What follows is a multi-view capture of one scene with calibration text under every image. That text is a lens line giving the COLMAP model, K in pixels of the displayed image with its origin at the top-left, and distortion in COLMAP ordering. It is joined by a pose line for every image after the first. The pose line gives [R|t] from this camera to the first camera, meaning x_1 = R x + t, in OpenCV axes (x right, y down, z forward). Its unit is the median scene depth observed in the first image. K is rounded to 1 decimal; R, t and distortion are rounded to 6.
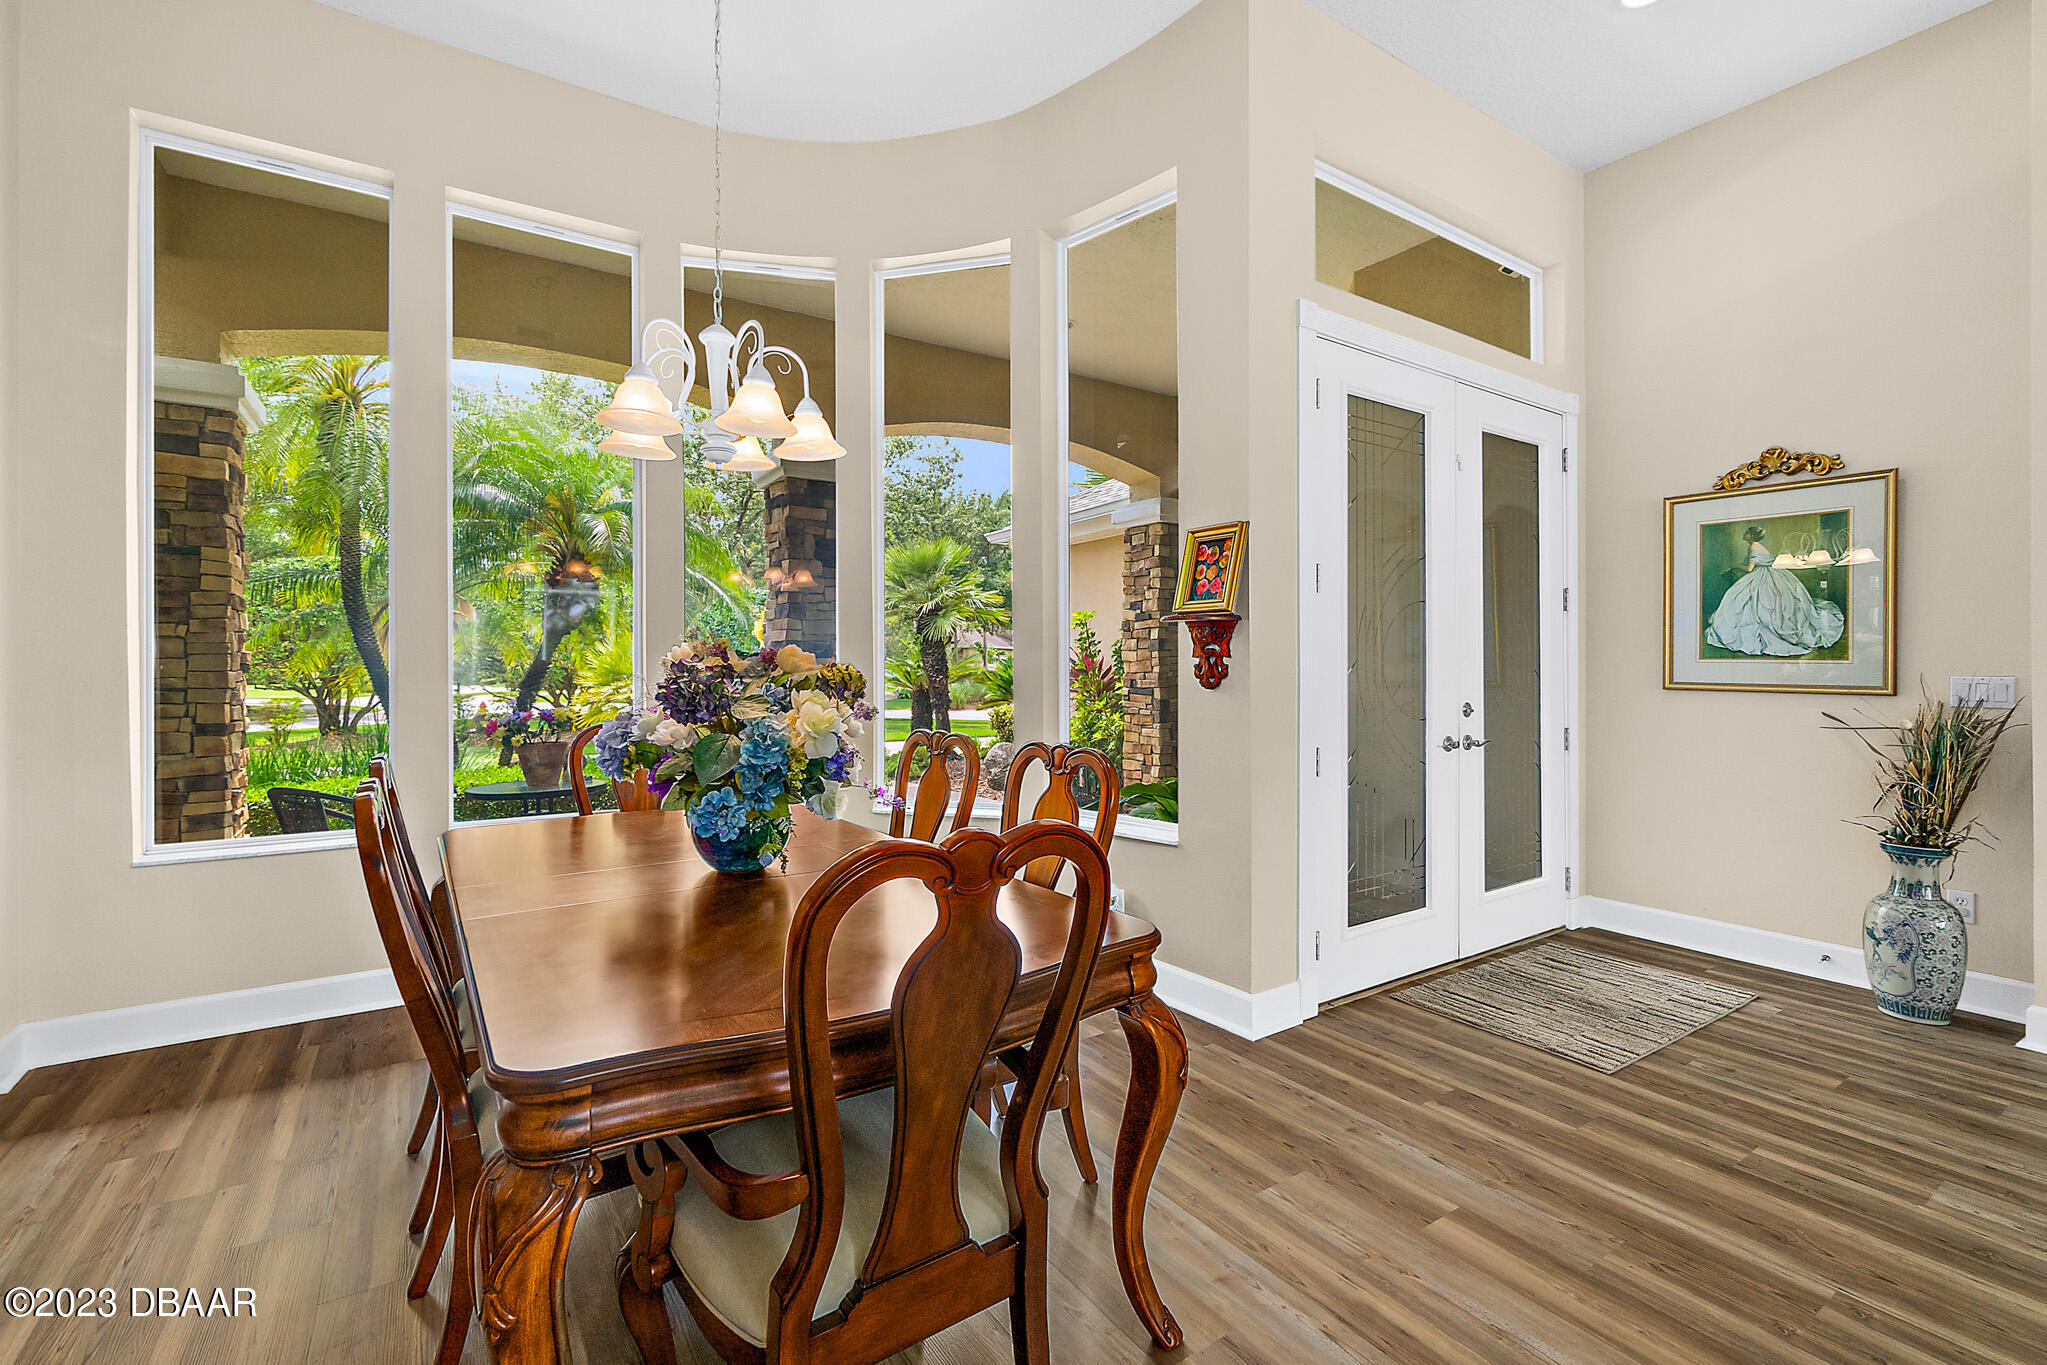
lens RADIAL K [[893.5, 0, 1015.8], [0, 893.5, 681.4], [0, 0, 1]] dist [-0.000645, -0.000138]
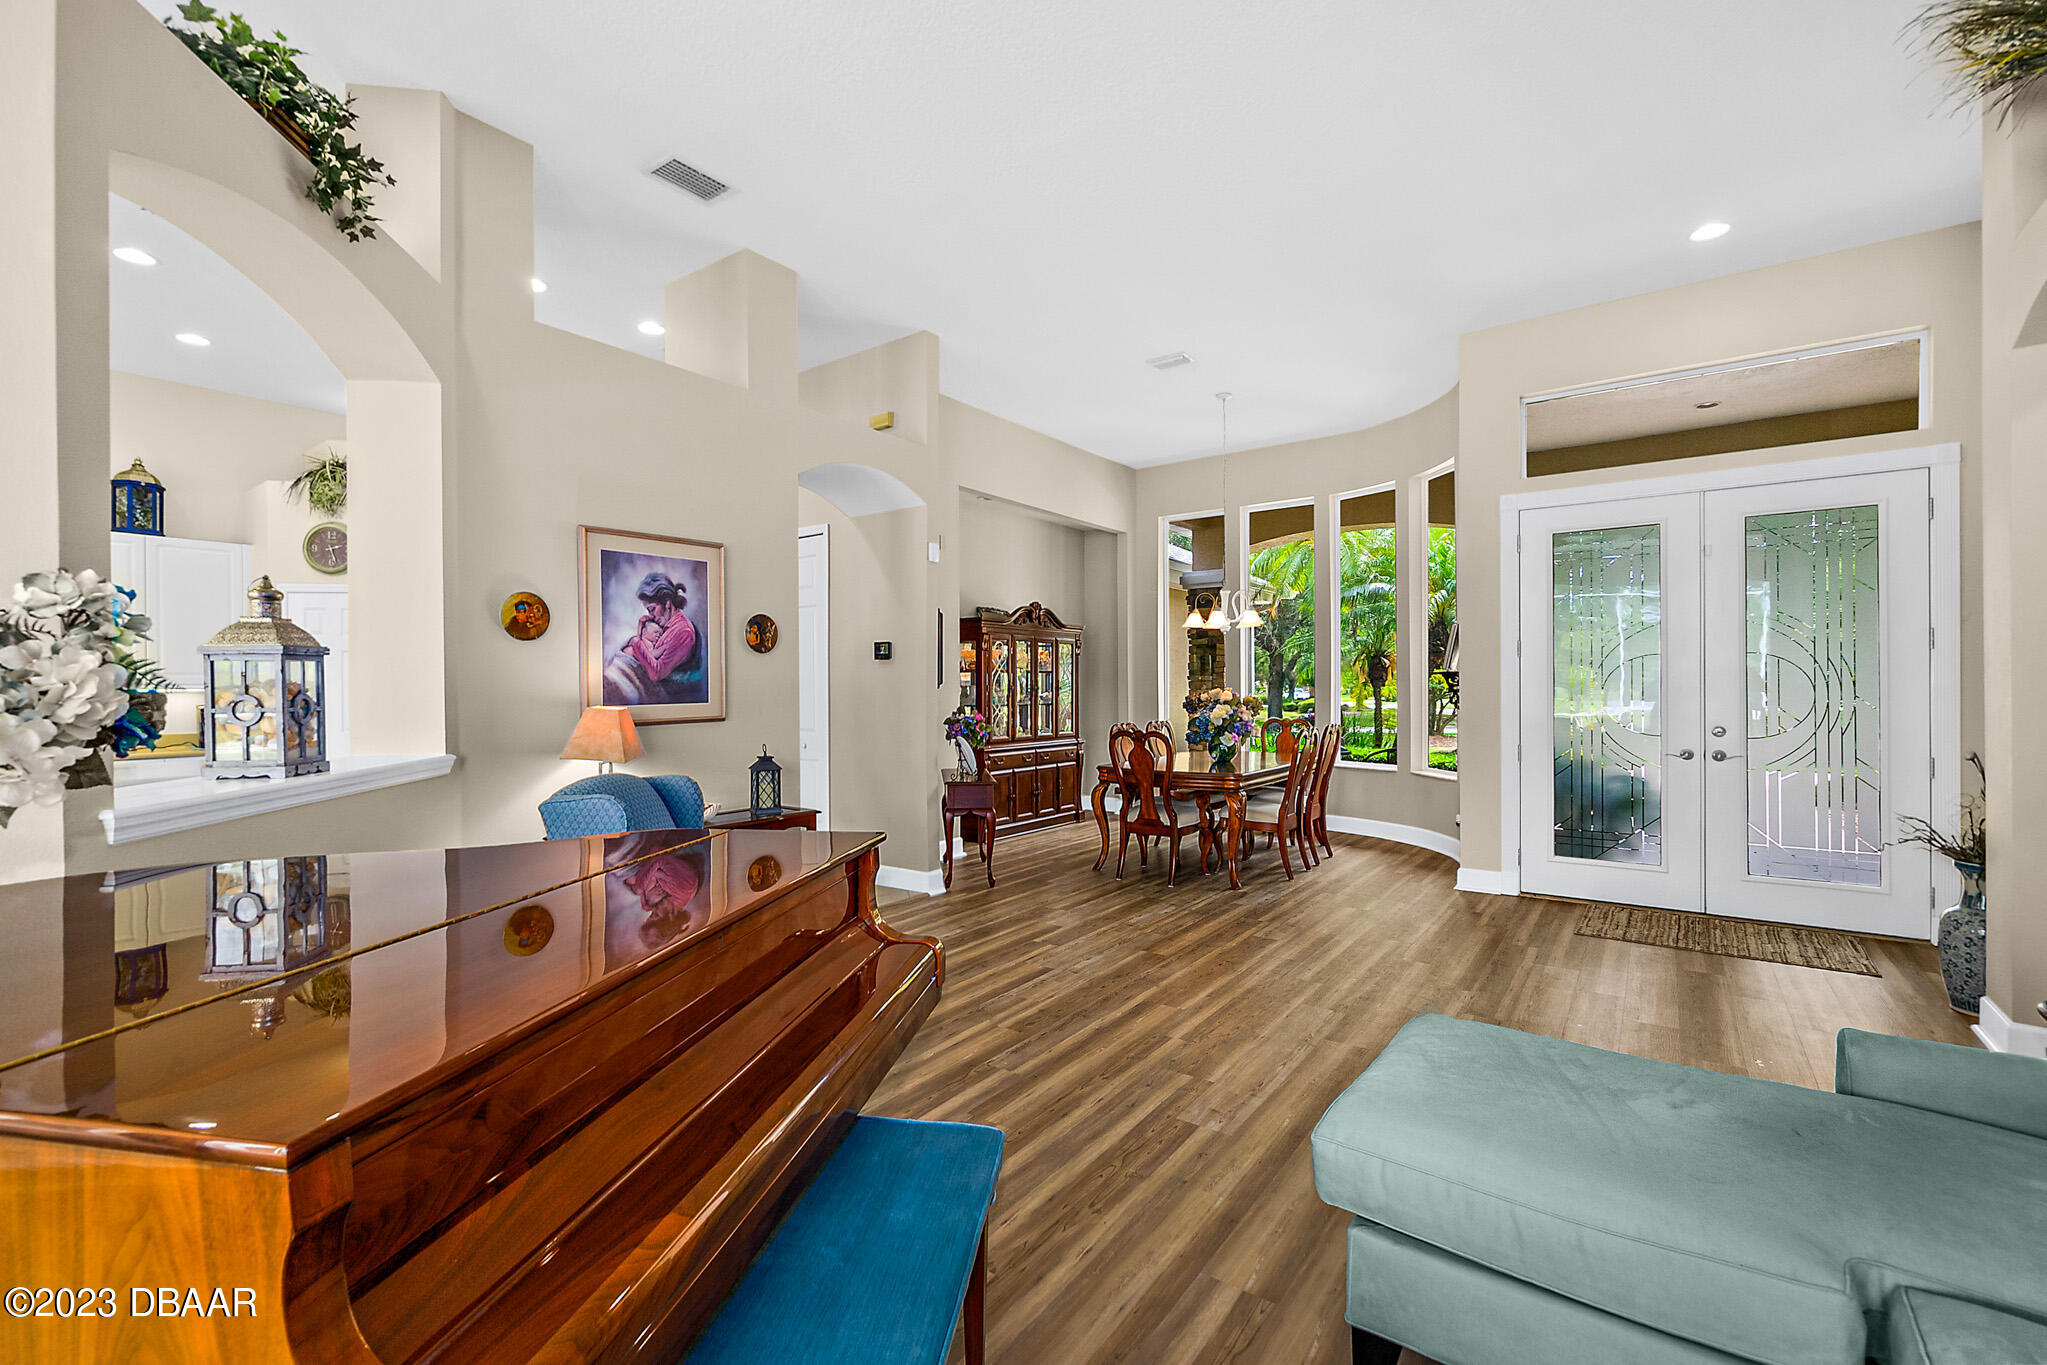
lens RADIAL K [[893.5, 0, 983.0], [0, 893.5, 687.5], [0, 0, 1]] dist [-0.000645, -0.000138]
pose [[0.343265, 0.004455, -0.939228, 2.264862], [-0.013048, 0.999915, -0.000026, -0.033633], [0.939148, 0.012264, 0.343294, -0.830042]]
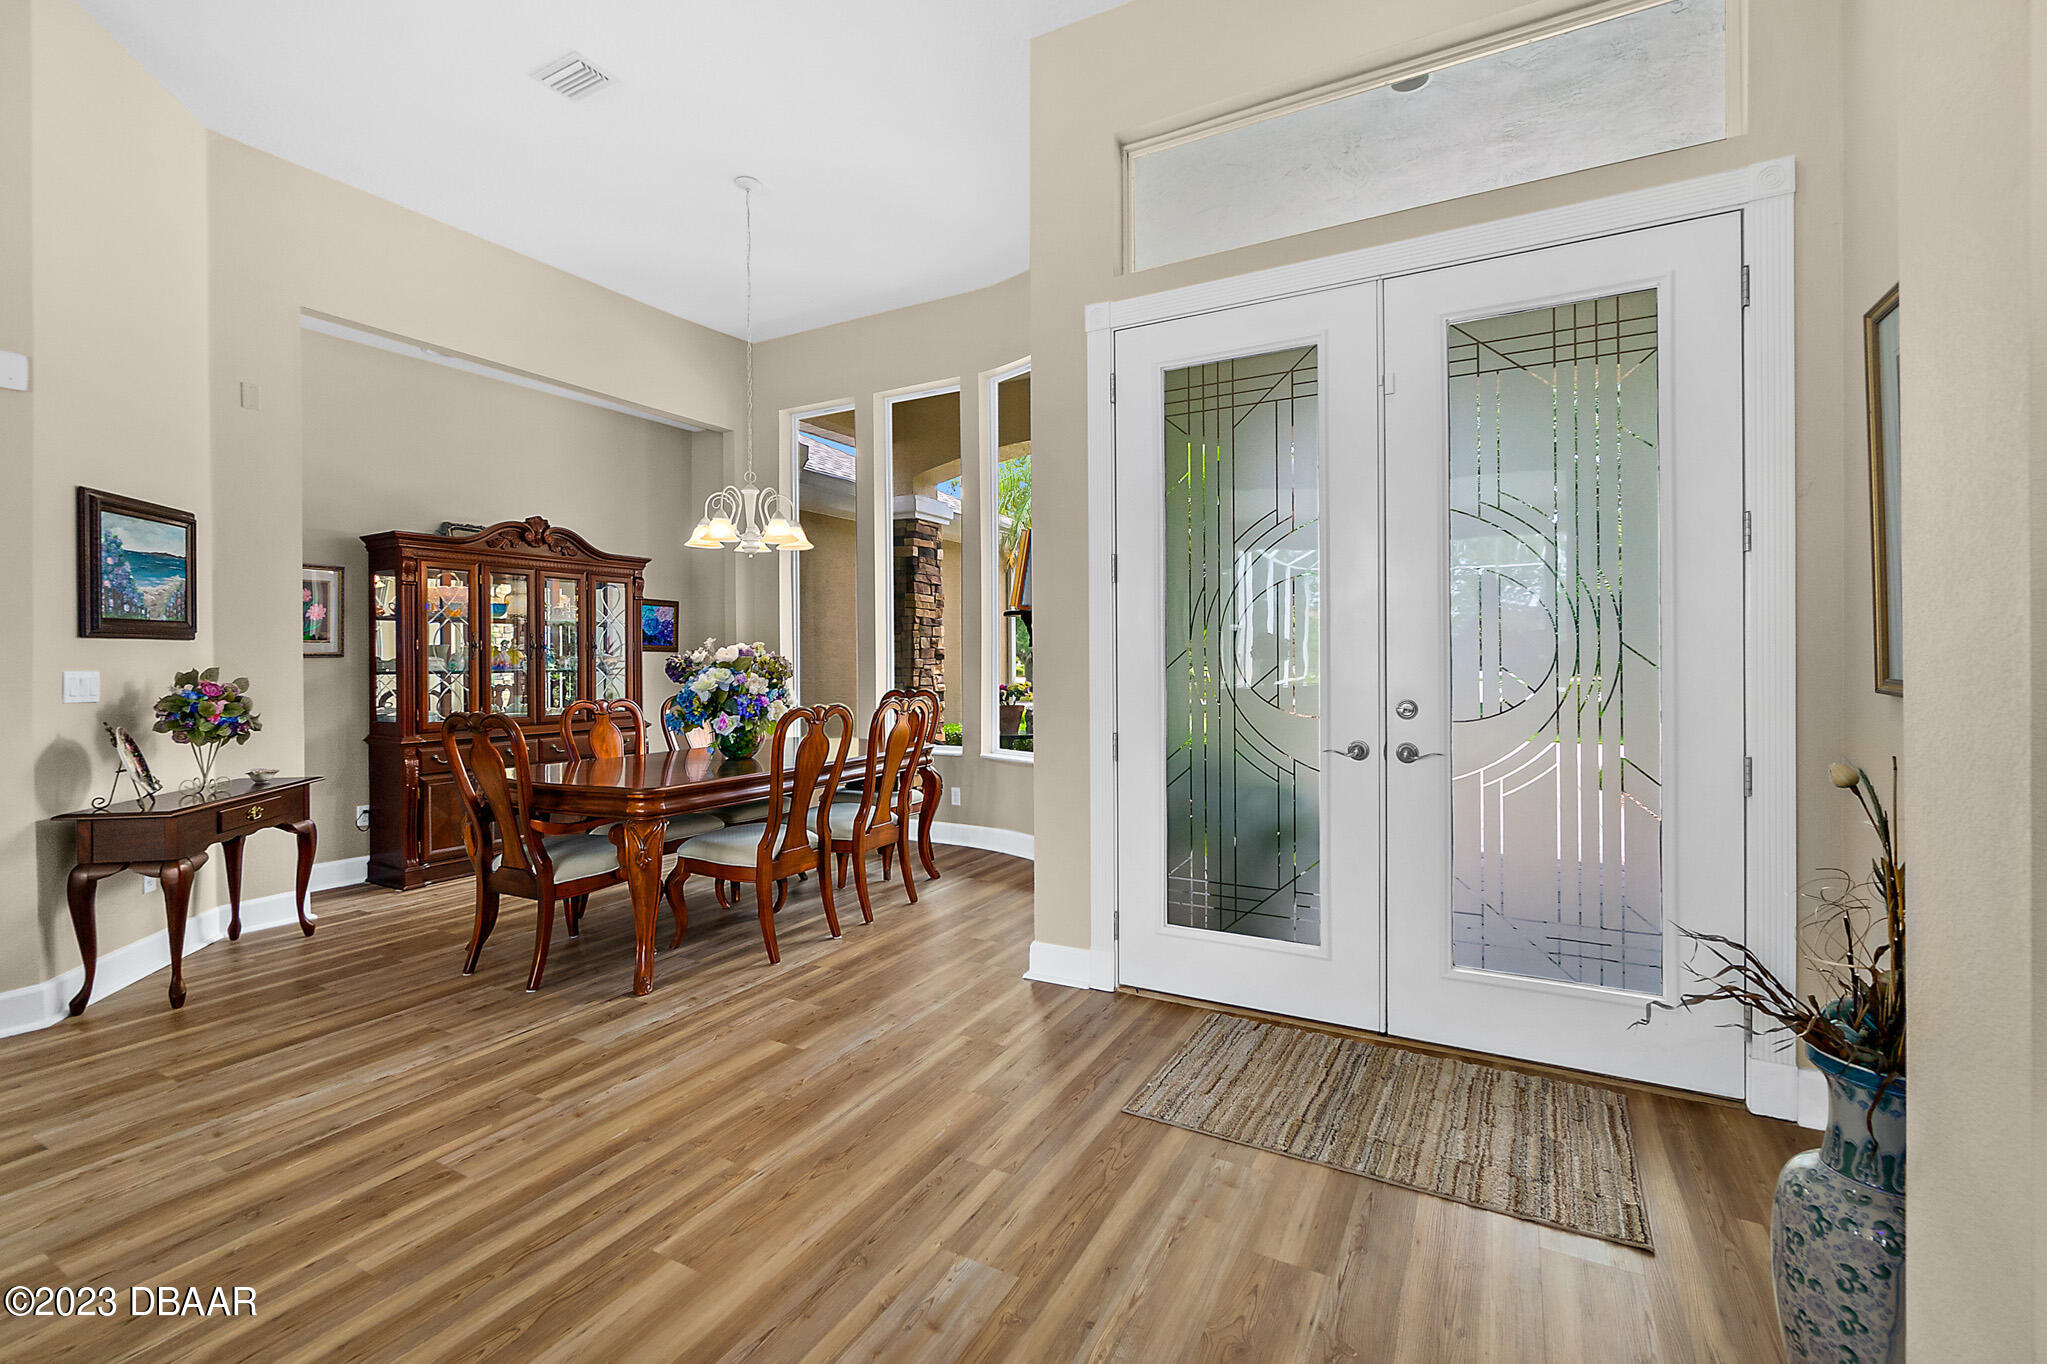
lens RADIAL K [[893.5, 0, 991.1], [0, 893.5, 662.8], [0, 0, 1]] dist [-0.000645, -0.000138]
pose [[0.458167, 0.006367, -0.888843, 1.652862], [-0.012474, 0.999922, 0.000733, -0.006688], [0.888778, 0.010751, 0.458211, 0.558383]]
